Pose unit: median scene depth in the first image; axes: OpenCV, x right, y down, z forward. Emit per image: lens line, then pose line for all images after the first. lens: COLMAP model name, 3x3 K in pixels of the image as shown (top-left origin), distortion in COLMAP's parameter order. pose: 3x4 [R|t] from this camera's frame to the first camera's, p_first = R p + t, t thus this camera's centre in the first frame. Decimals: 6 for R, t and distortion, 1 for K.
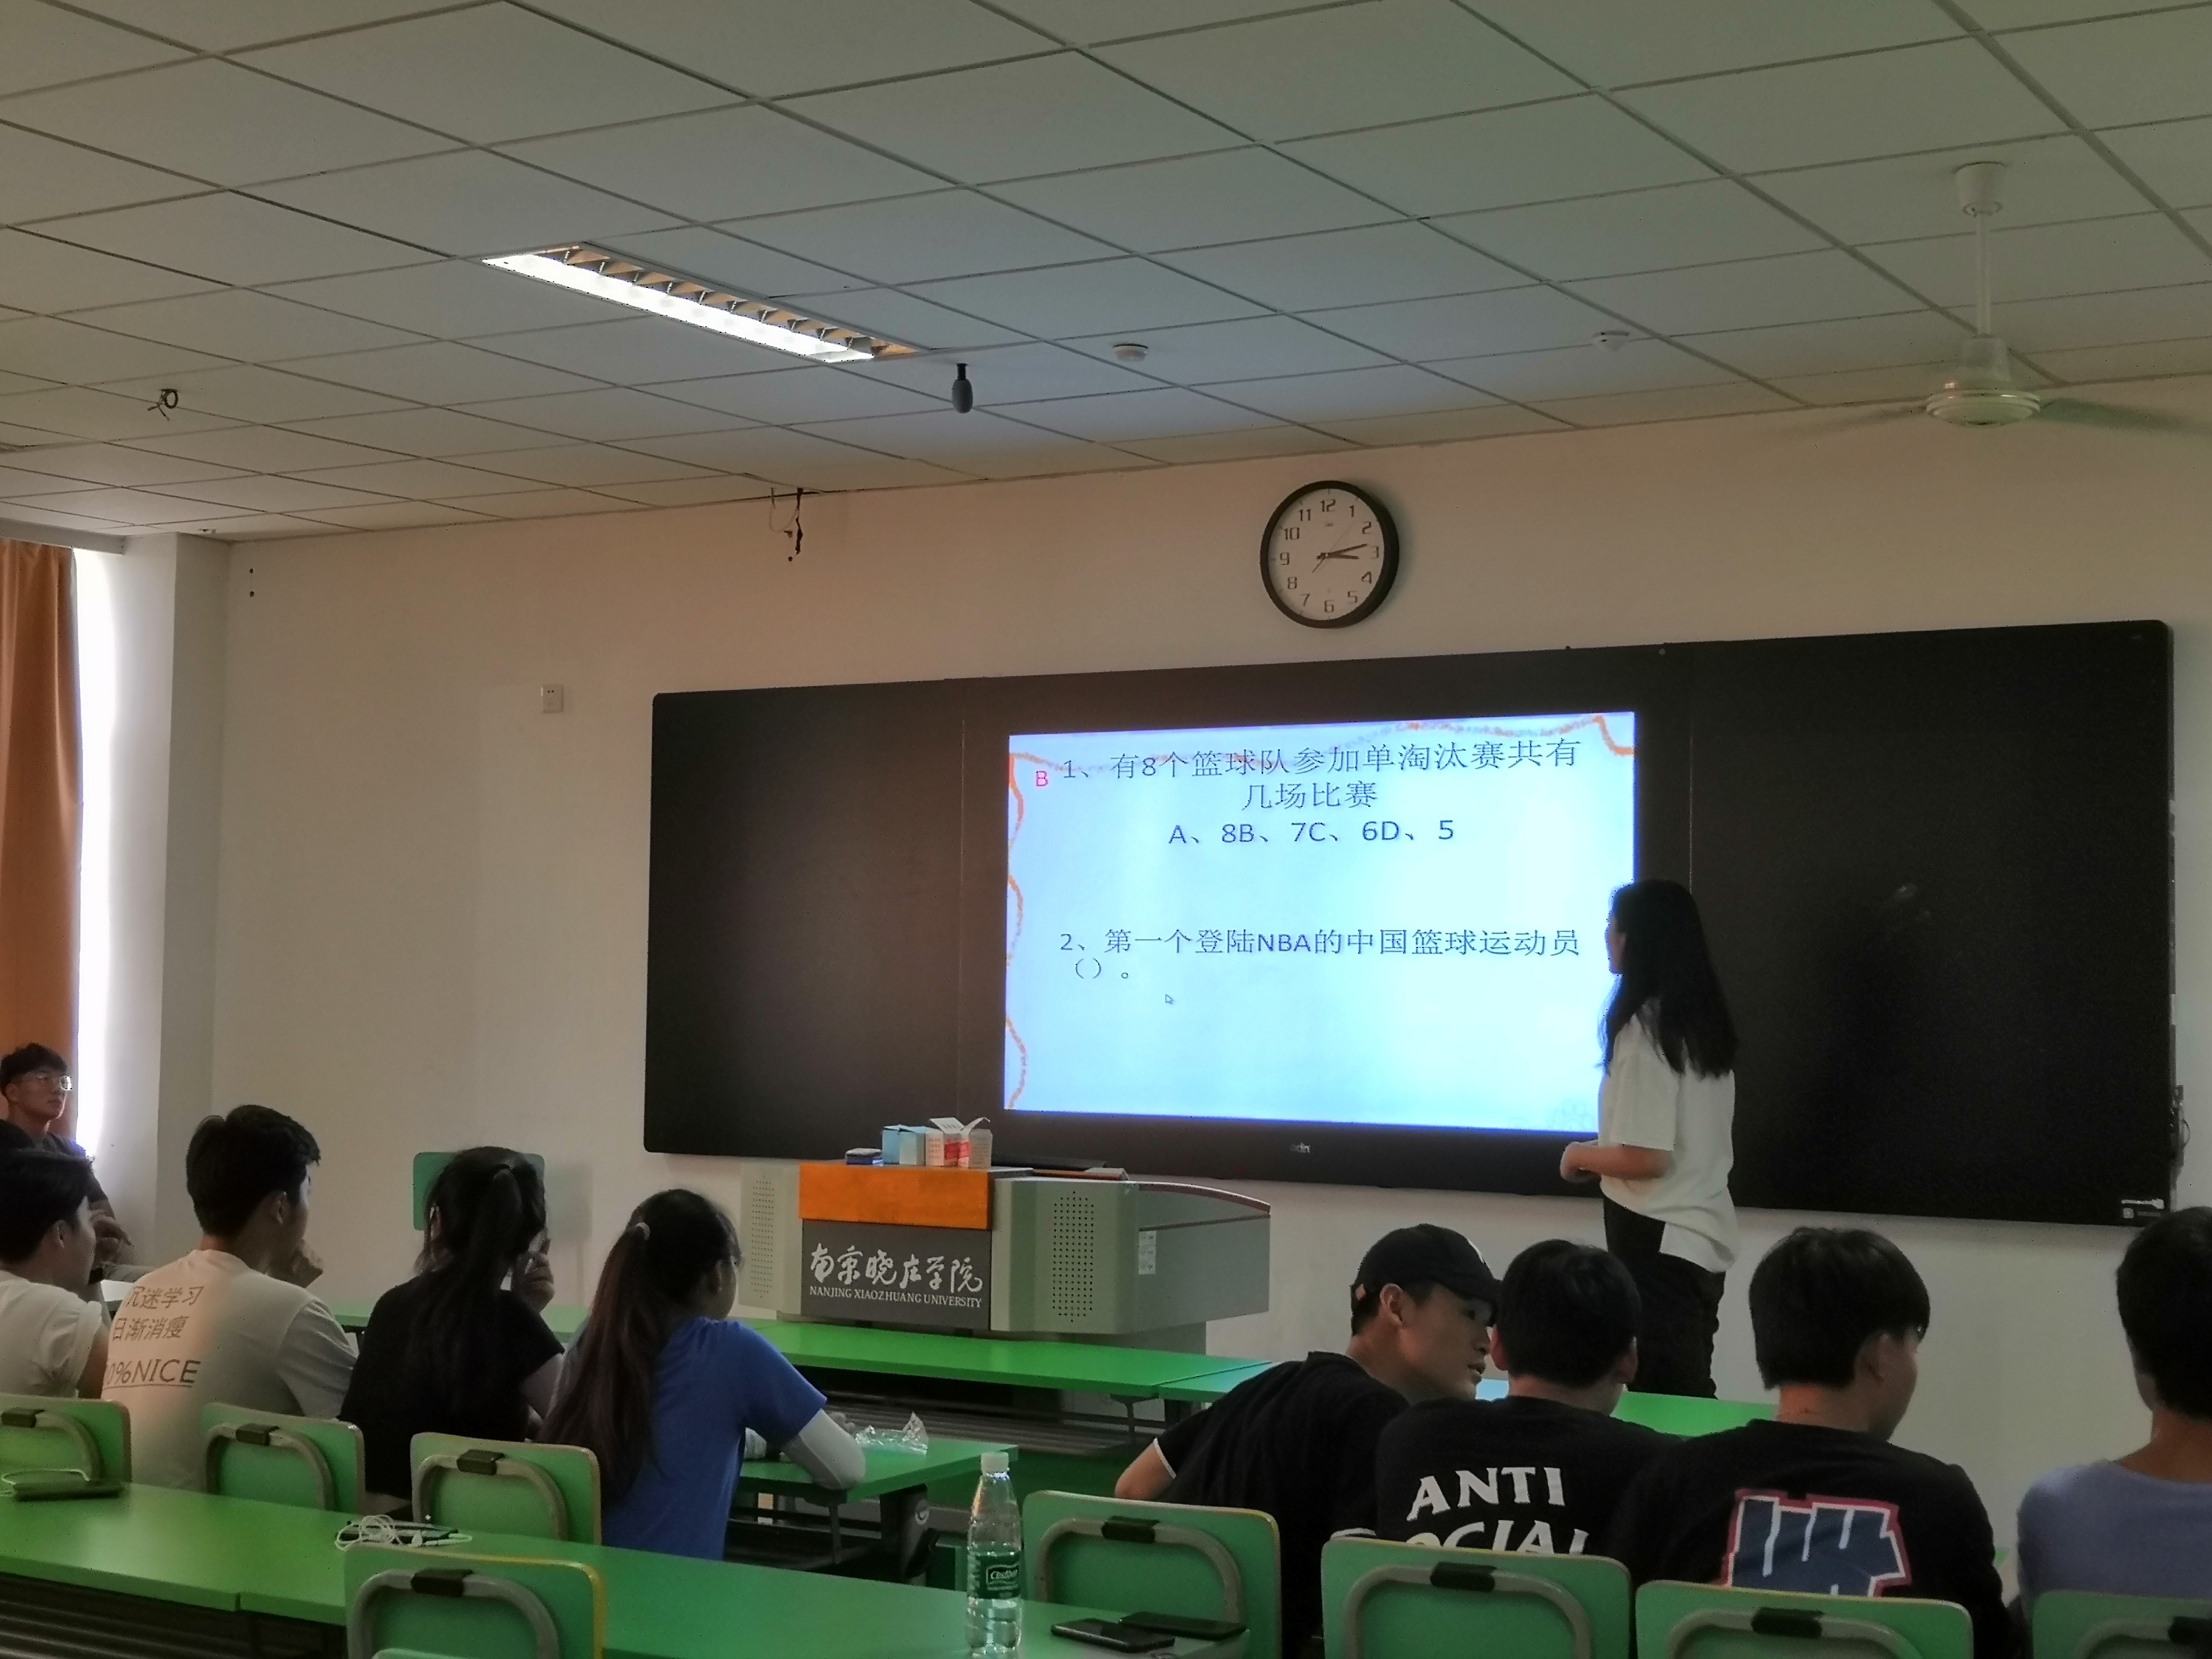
lens RADIAL K [[3028.9, 0, 1105.8], [0, 3028.9, 827.0], [0, 0, 1]] dist [0.294028, -1.038376]
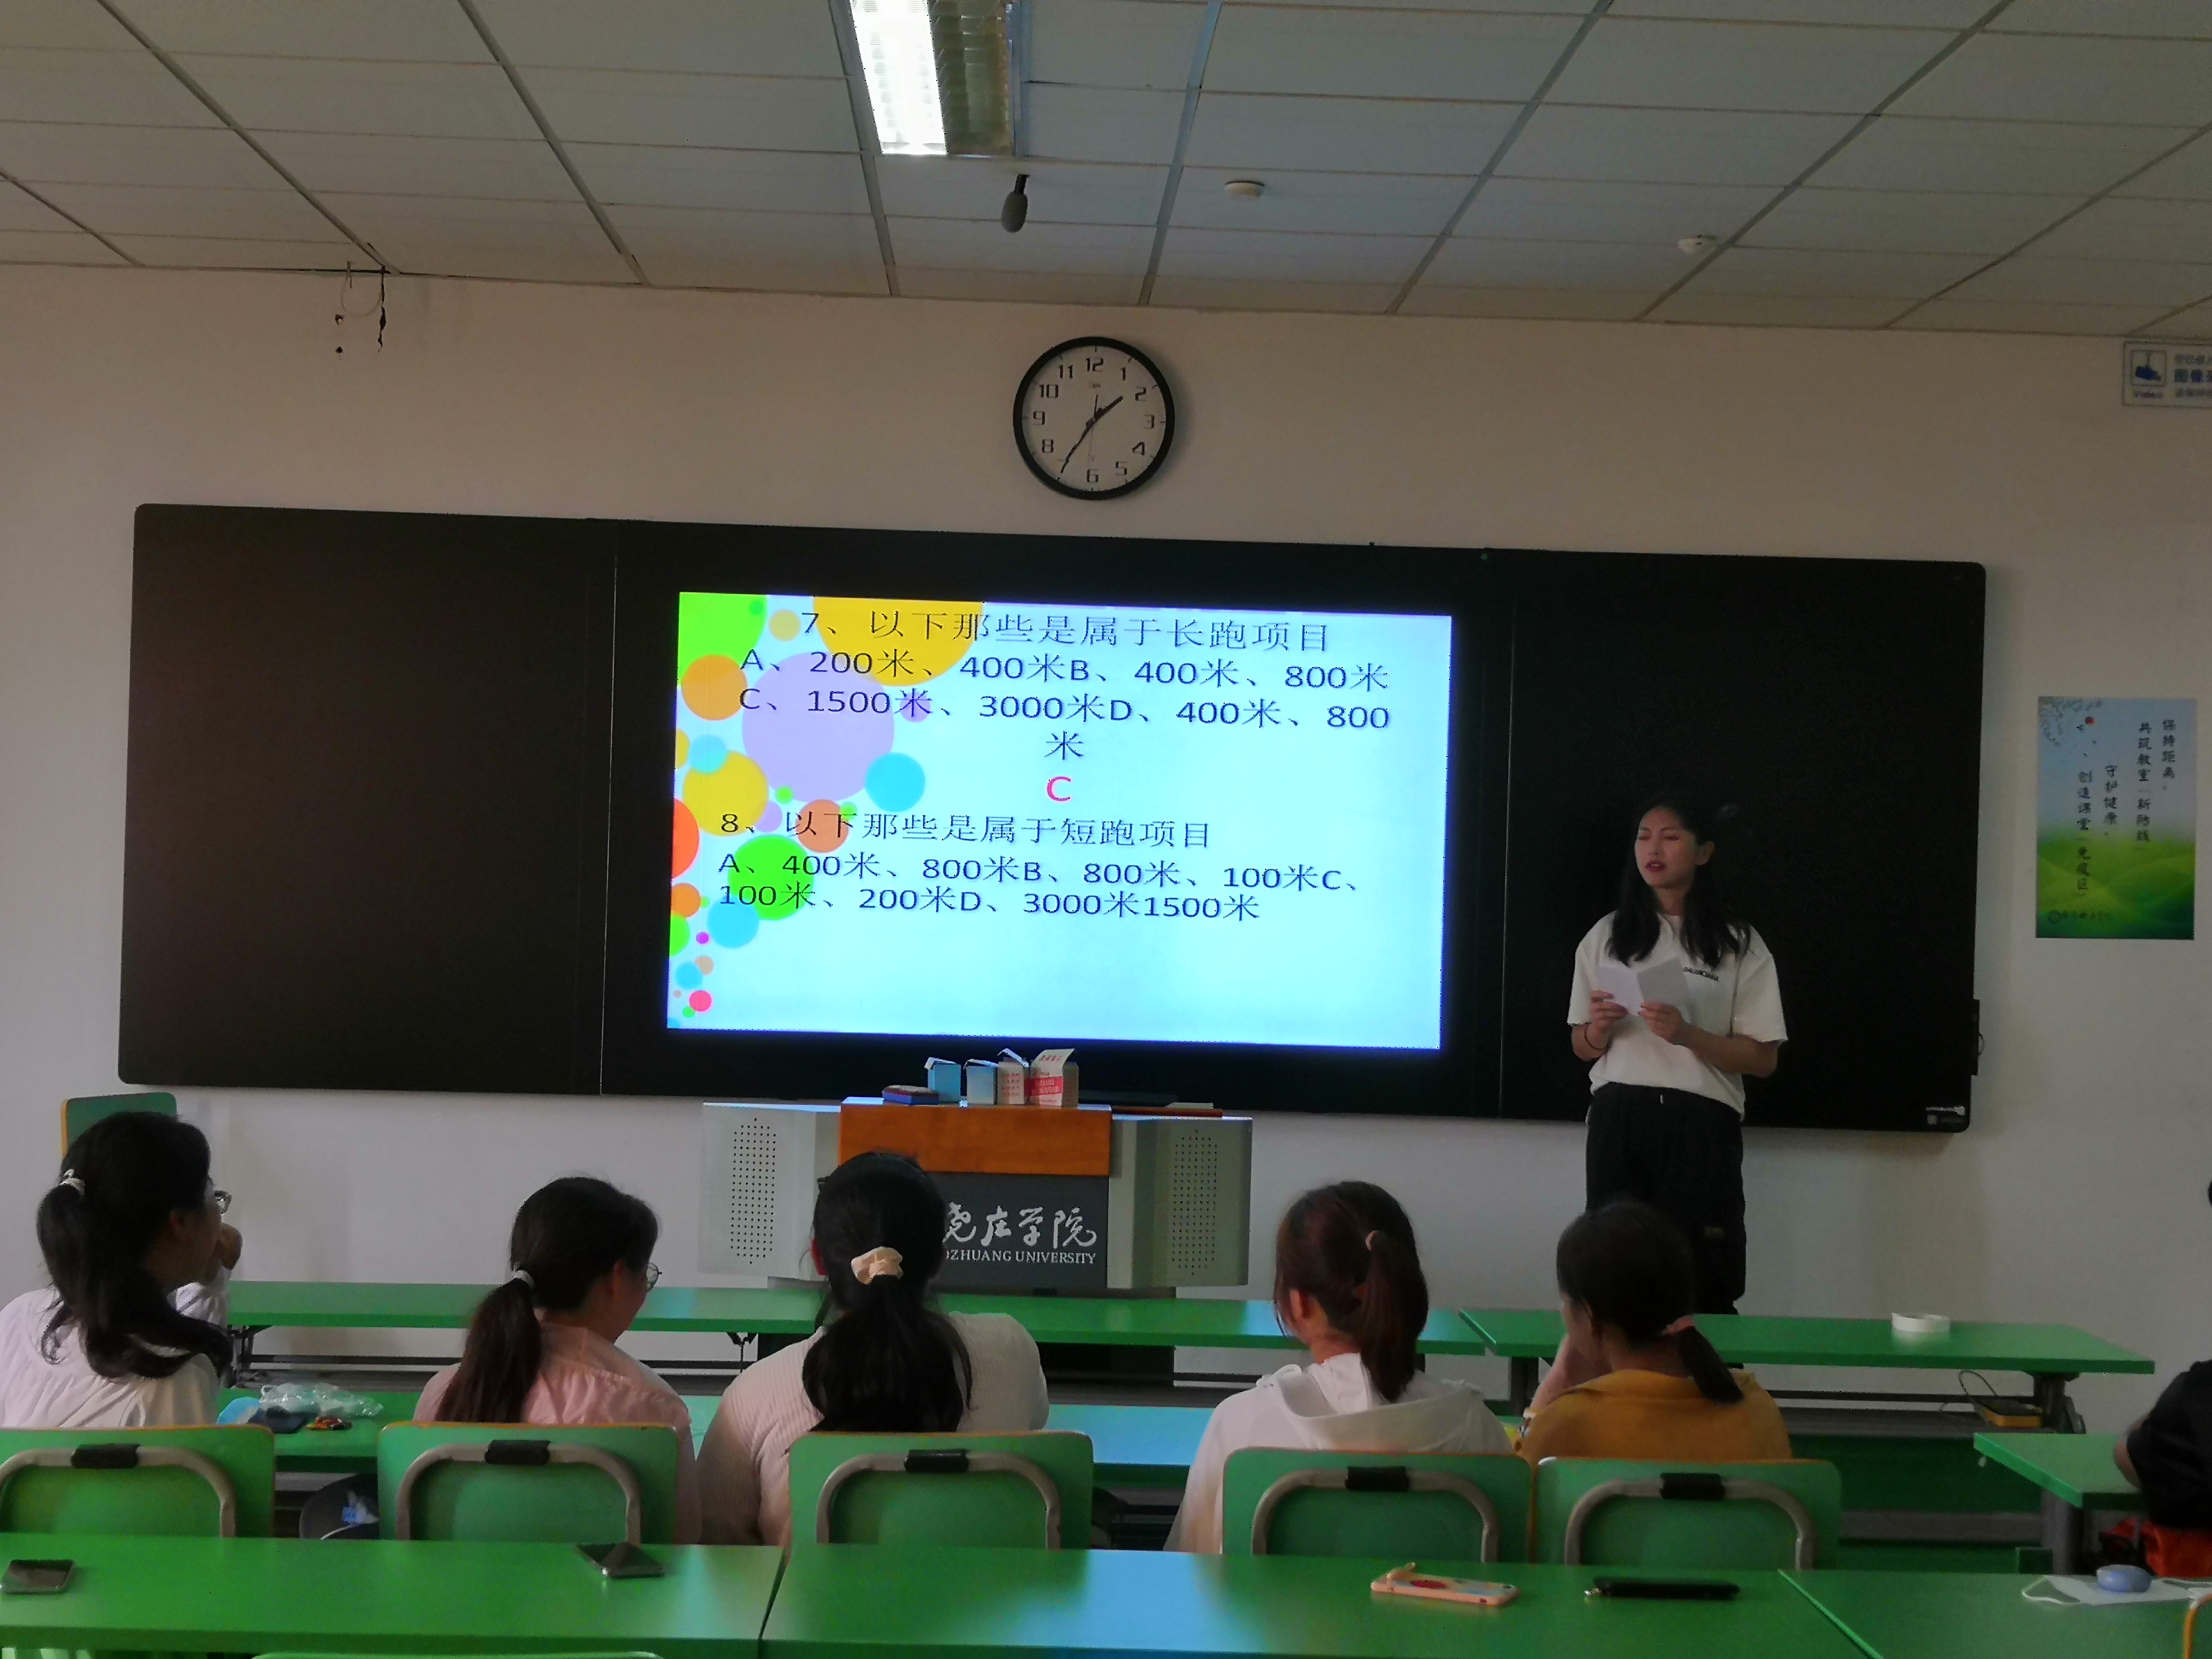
lens RADIAL K [[3267.8, 0, 1105.0], [0, 3267.8, 837.2], [0, 0, 1]] dist [0.199974, -0.001860]
pose [[0.846660, 0.019680, 0.531770, -0.535163], [-0.044692, 0.998415, 0.034208, 0.001775], [-0.530254, -0.052728, 0.846198, 0.198275]]
